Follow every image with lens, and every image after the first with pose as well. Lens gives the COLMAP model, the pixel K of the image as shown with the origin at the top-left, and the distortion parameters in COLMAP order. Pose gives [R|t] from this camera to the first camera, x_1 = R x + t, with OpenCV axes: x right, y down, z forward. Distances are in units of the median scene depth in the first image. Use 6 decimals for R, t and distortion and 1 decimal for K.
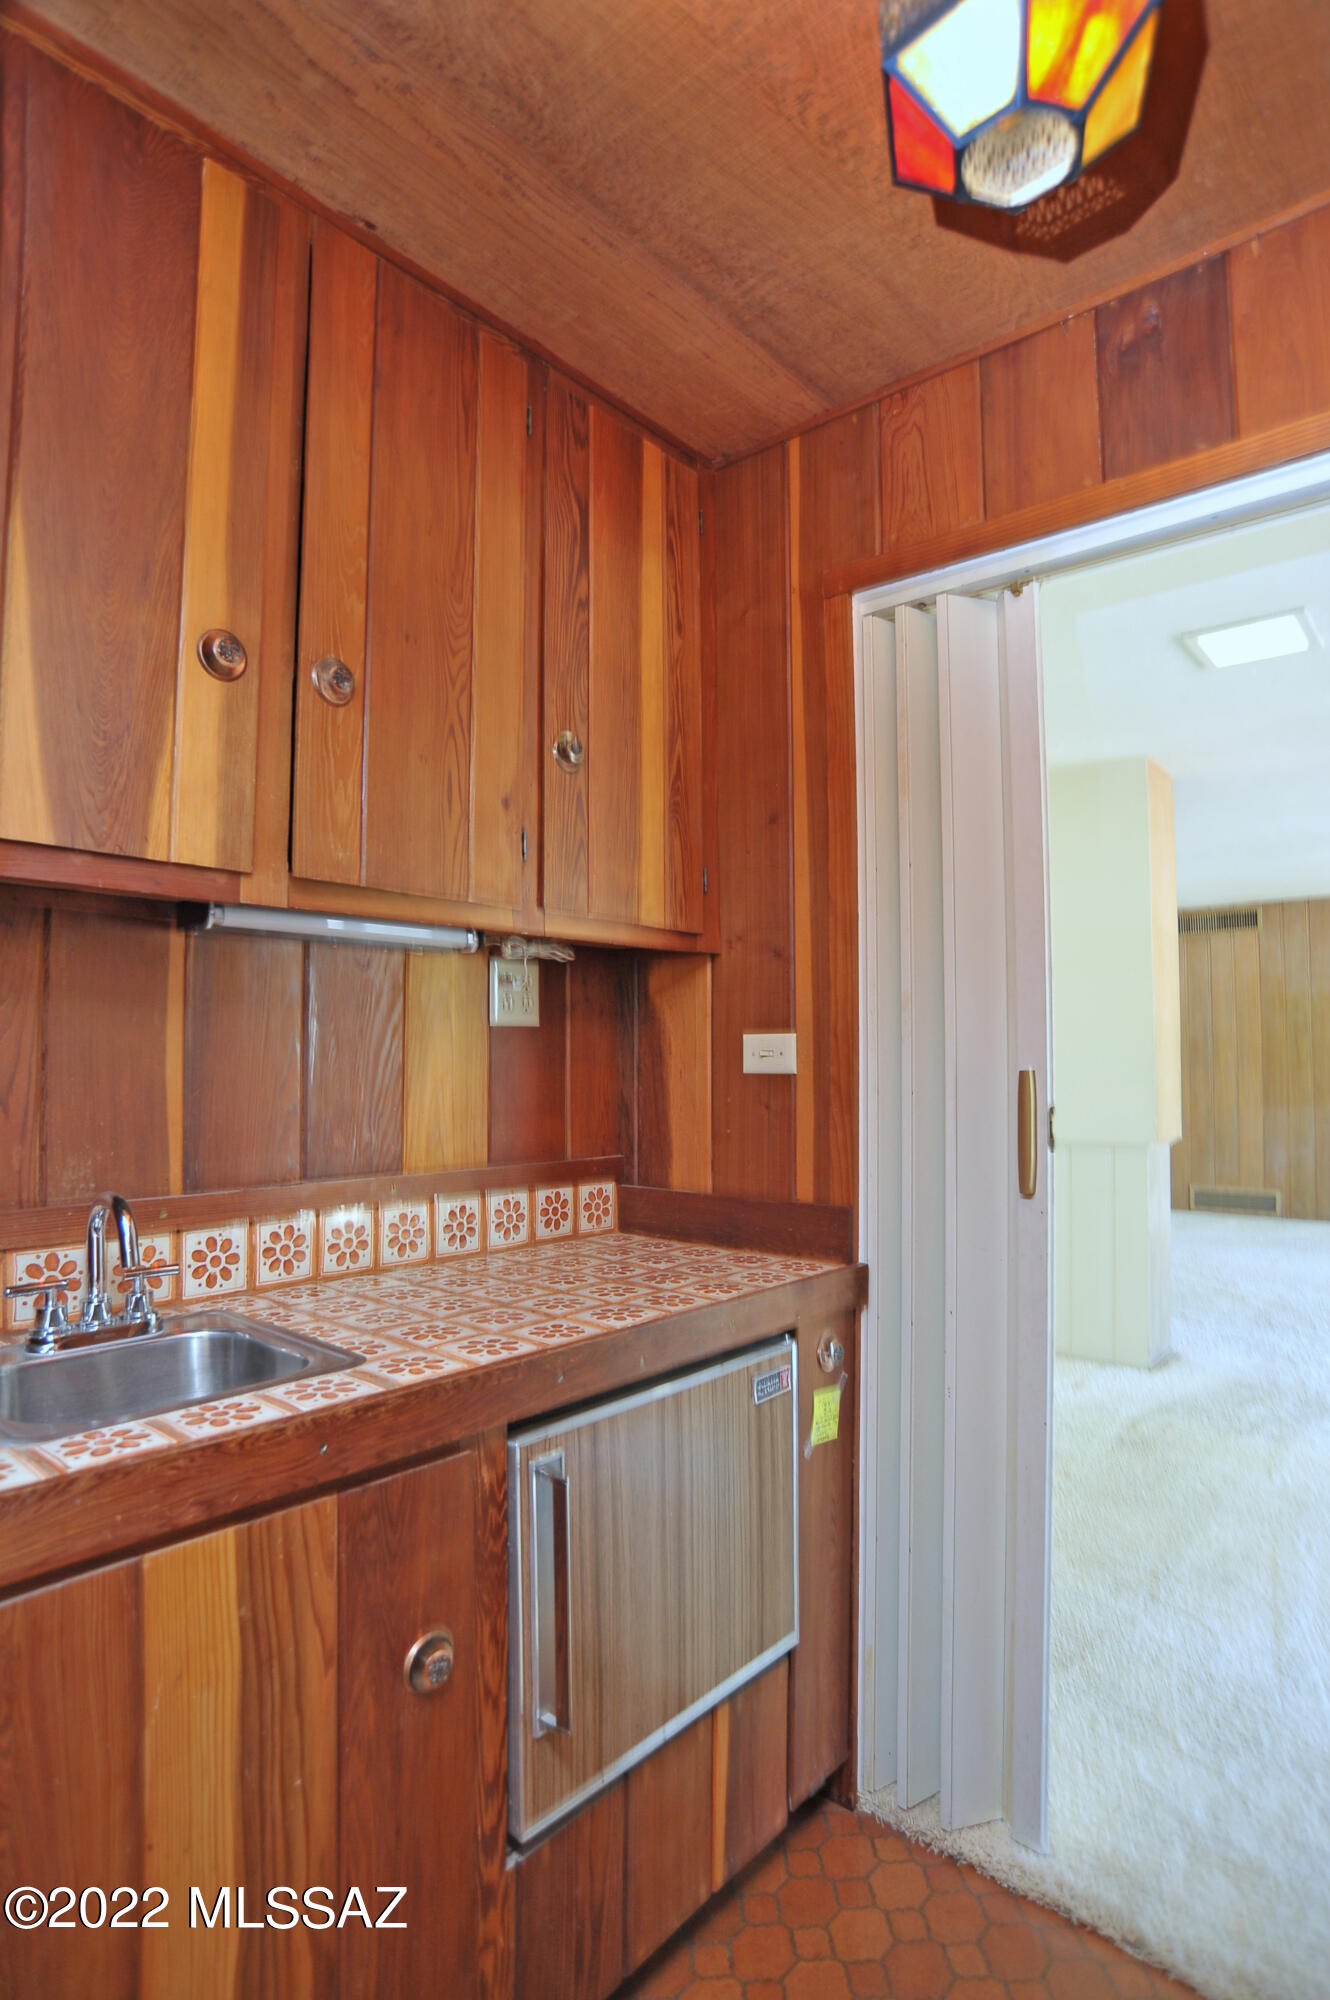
lens RADIAL K [[1068.6, 0, 662.4], [0, 1068.6, 1021.7], [0, 0, 1]] dist [-0.063330, 0.001633]
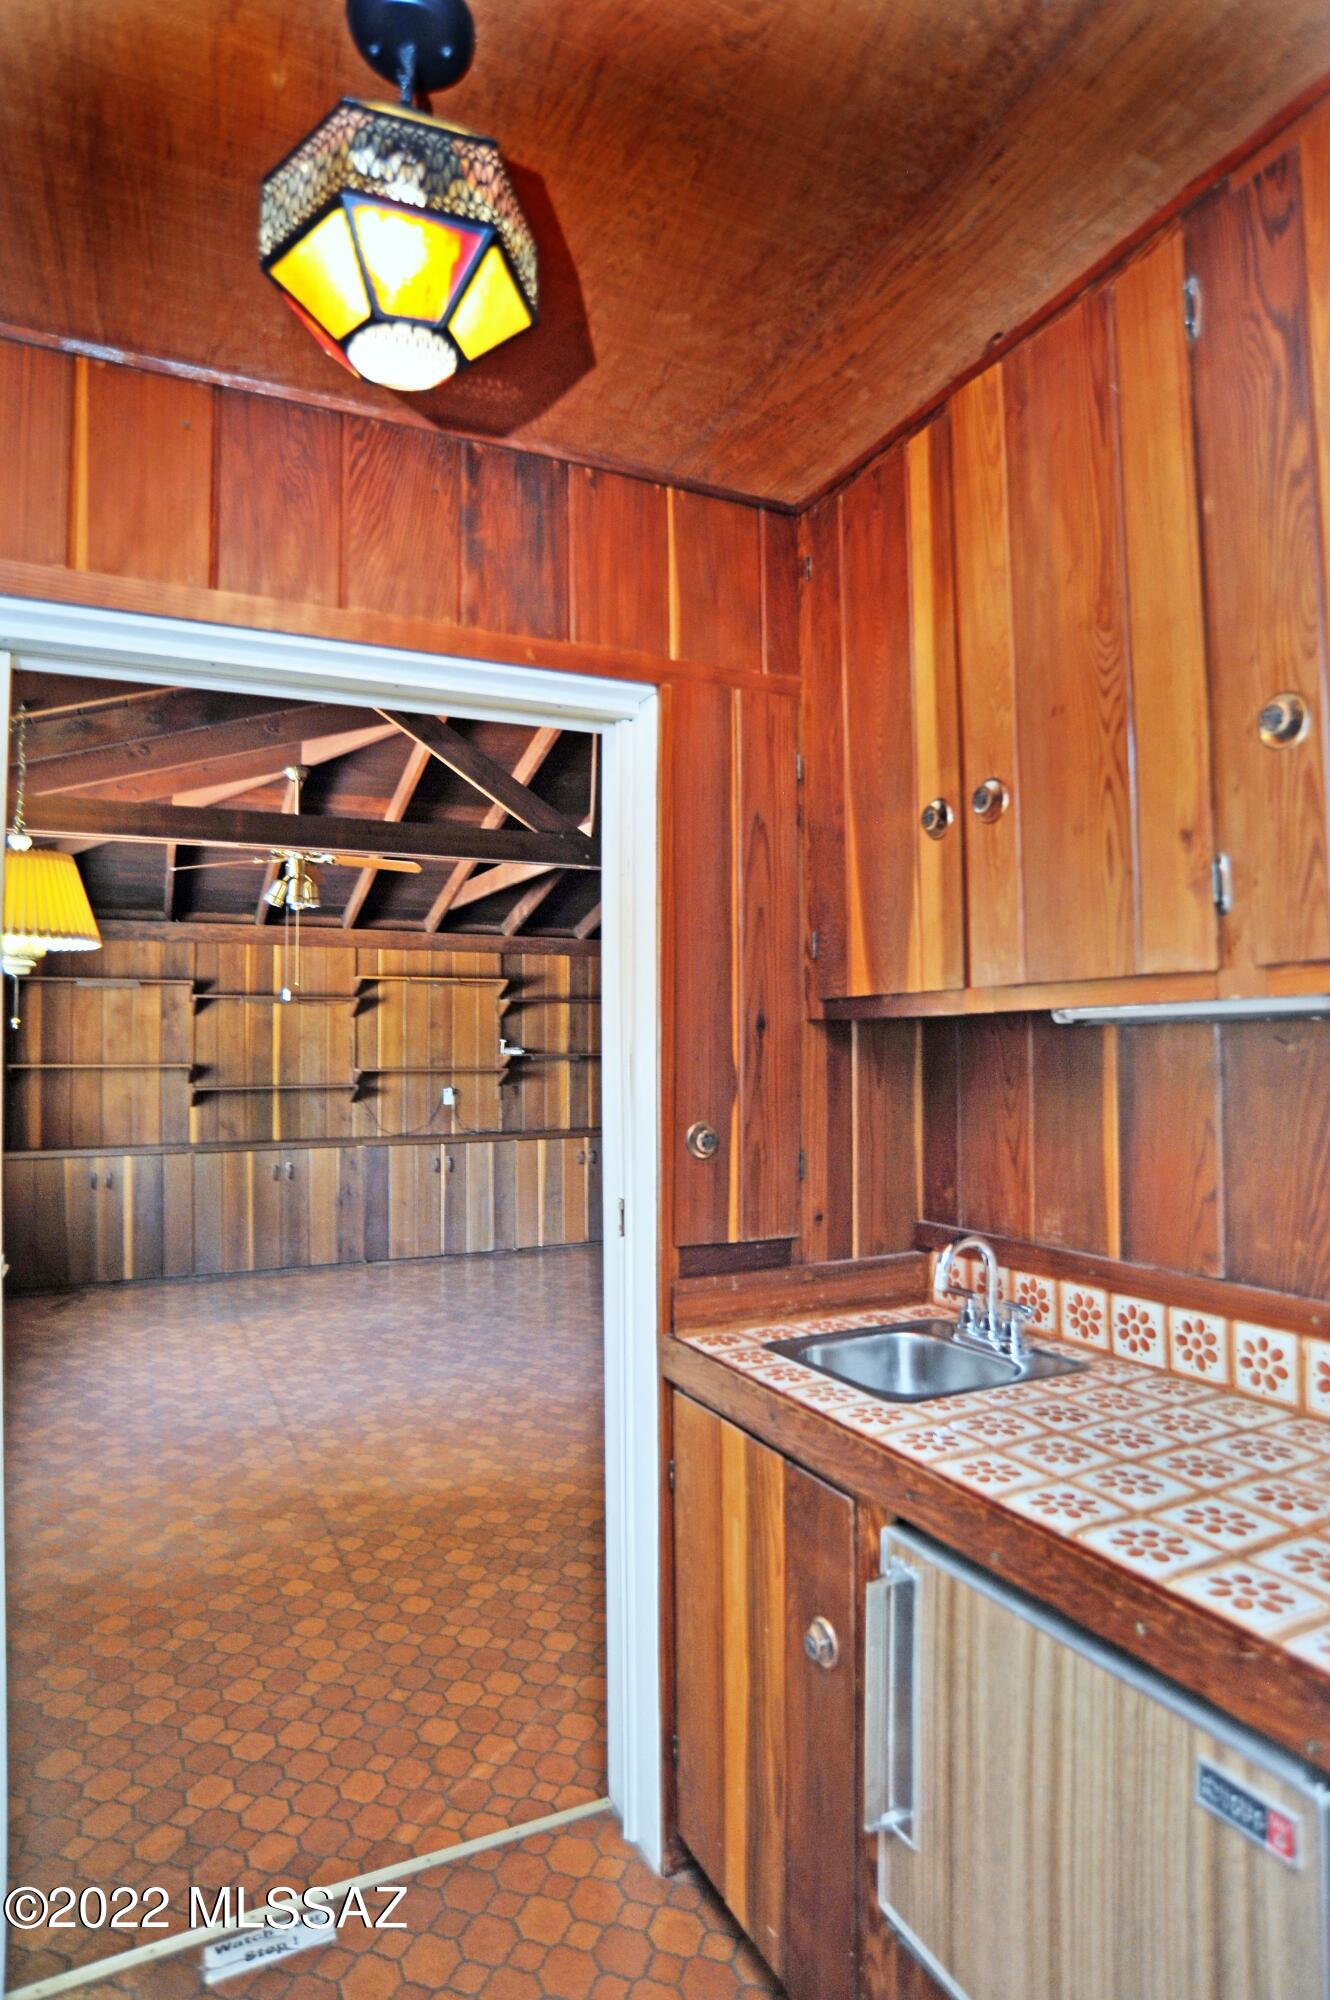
lens RADIAL K [[1131.7, 0, 665.0], [0, 1131.7, 1000.0], [0, 0, 1]] dist [-0.025016, 0.000115]
pose [[-0.410235, -0.034343, -0.911333, 0.833861], [0.050587, 0.996895, -0.060339, -0.060375], [0.910576, -0.070855, -0.407224, 1.080377]]
